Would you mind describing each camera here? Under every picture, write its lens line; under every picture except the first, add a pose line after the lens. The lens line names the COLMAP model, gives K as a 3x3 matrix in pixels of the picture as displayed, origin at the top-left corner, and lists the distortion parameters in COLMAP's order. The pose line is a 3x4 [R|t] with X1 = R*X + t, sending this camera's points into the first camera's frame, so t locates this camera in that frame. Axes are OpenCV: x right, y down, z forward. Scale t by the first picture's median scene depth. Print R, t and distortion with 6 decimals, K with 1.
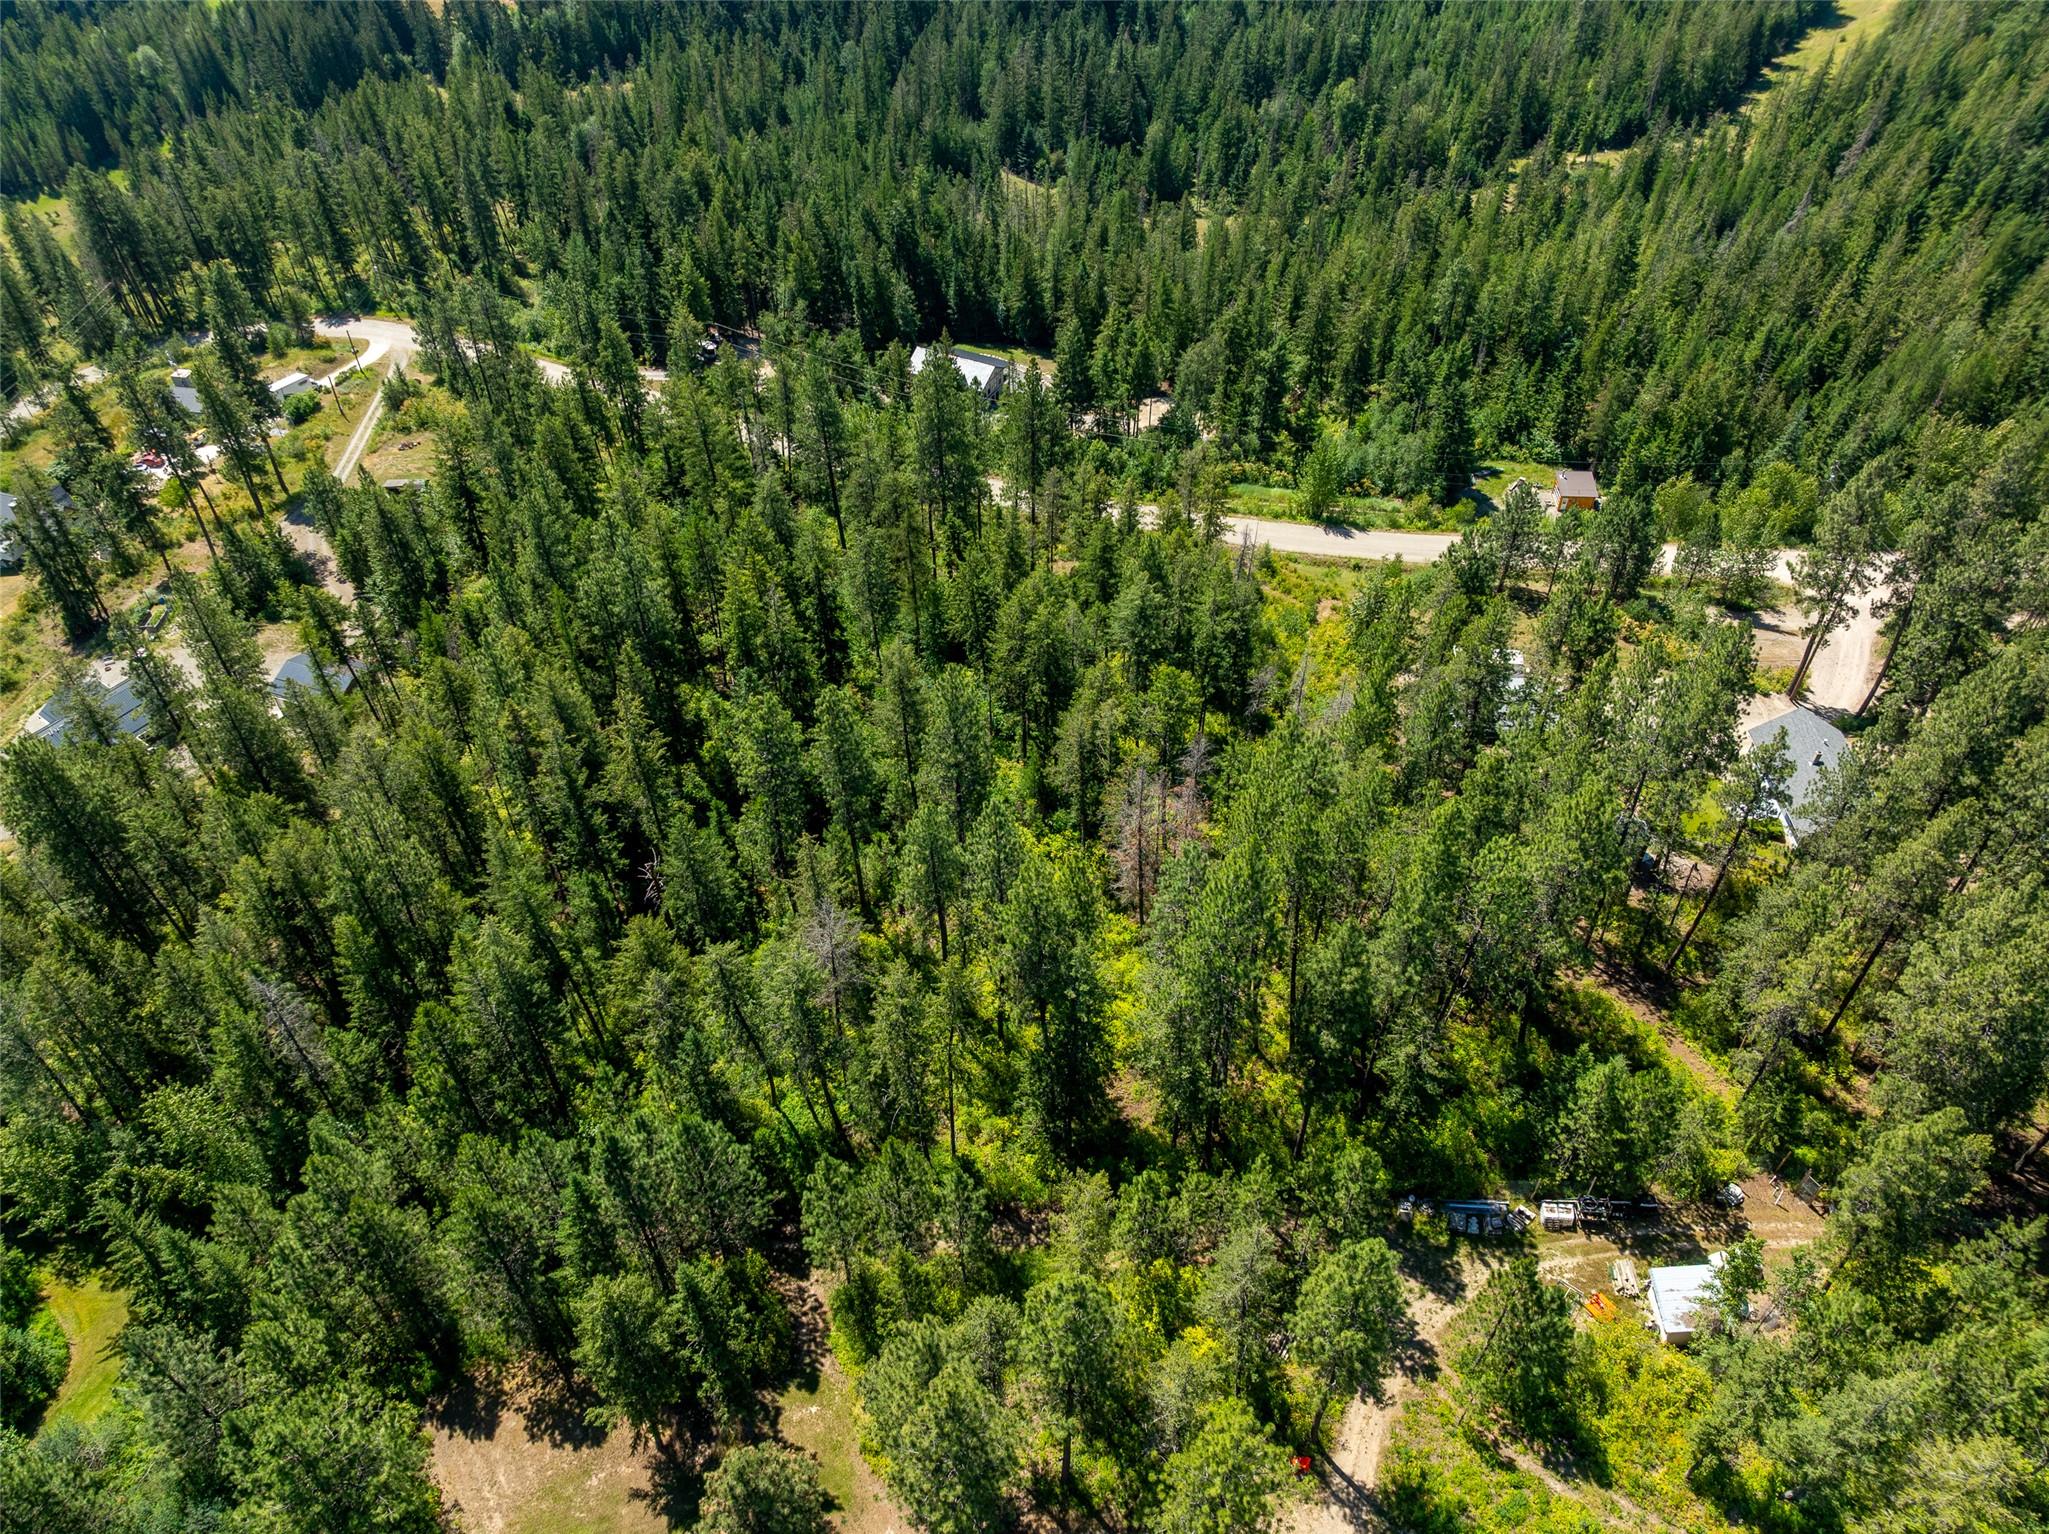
lens RADIAL K [[1445.4, 0, 1024.5], [0, 1445.4, 767.0], [0, 0, 1]] dist [-0.062231, 0.036930]
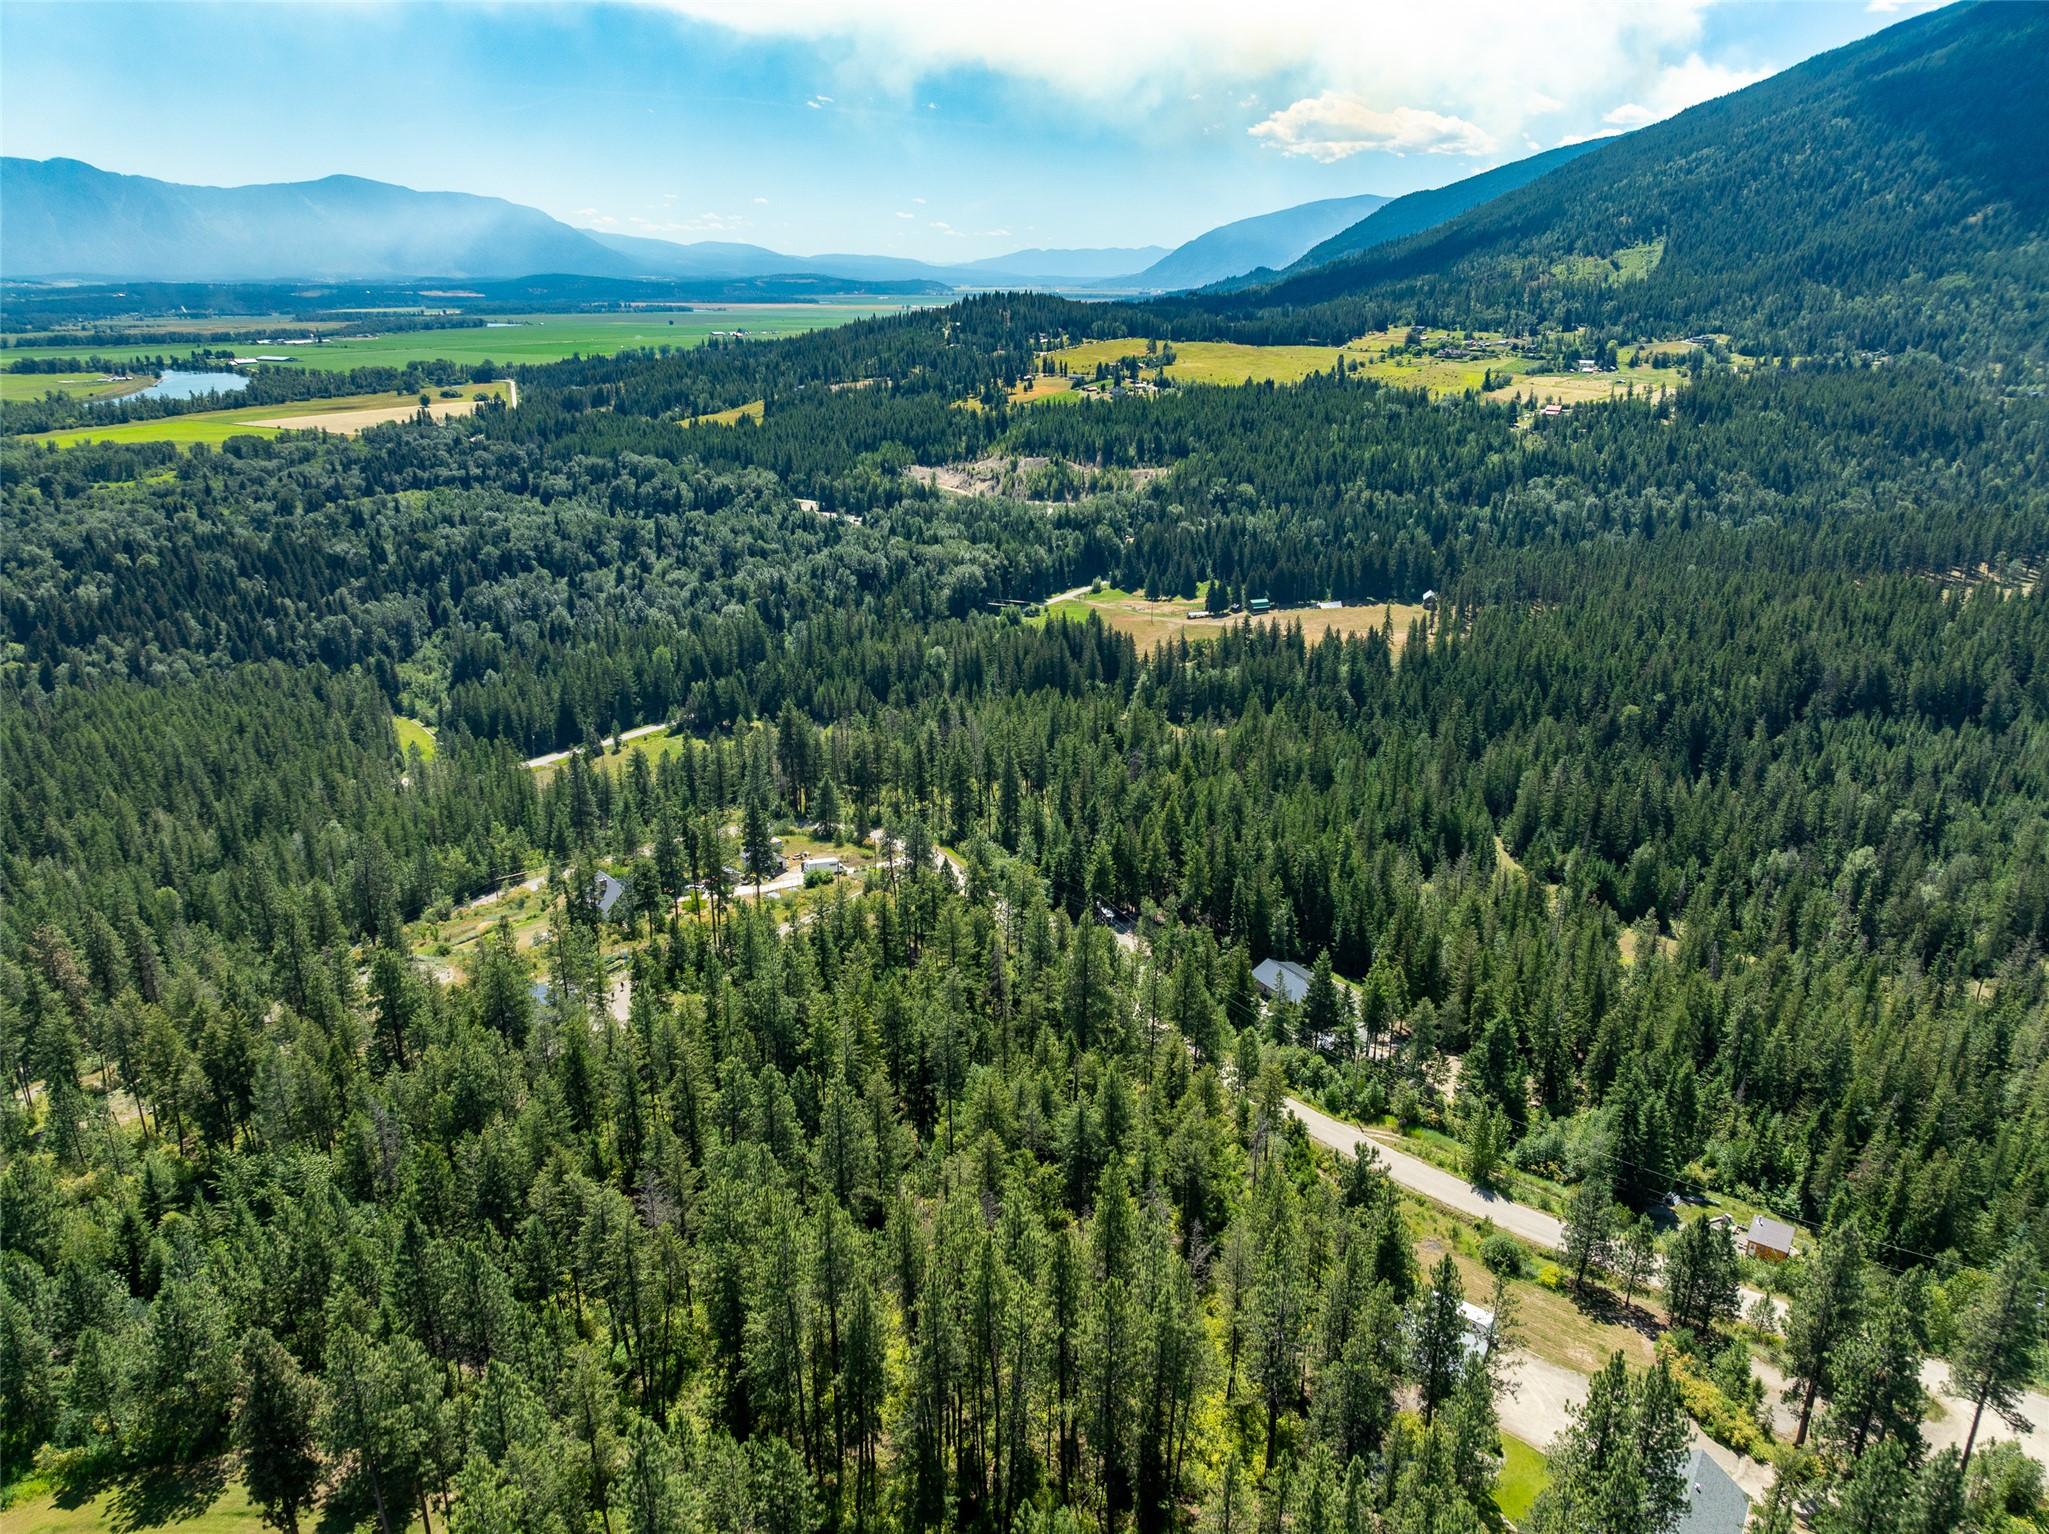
lens RADIAL K [[1439.0, 0, 1024.5], [0, 1439.0, 767.0], [0, 0, 1]] dist [-0.052437, 0.016591]
pose [[0.843952, 0.181565, -0.504757, 0.358194], [-0.378051, 0.868886, -0.319553, 0.021993], [0.380557, 0.460511, 0.801939, -0.090706]]
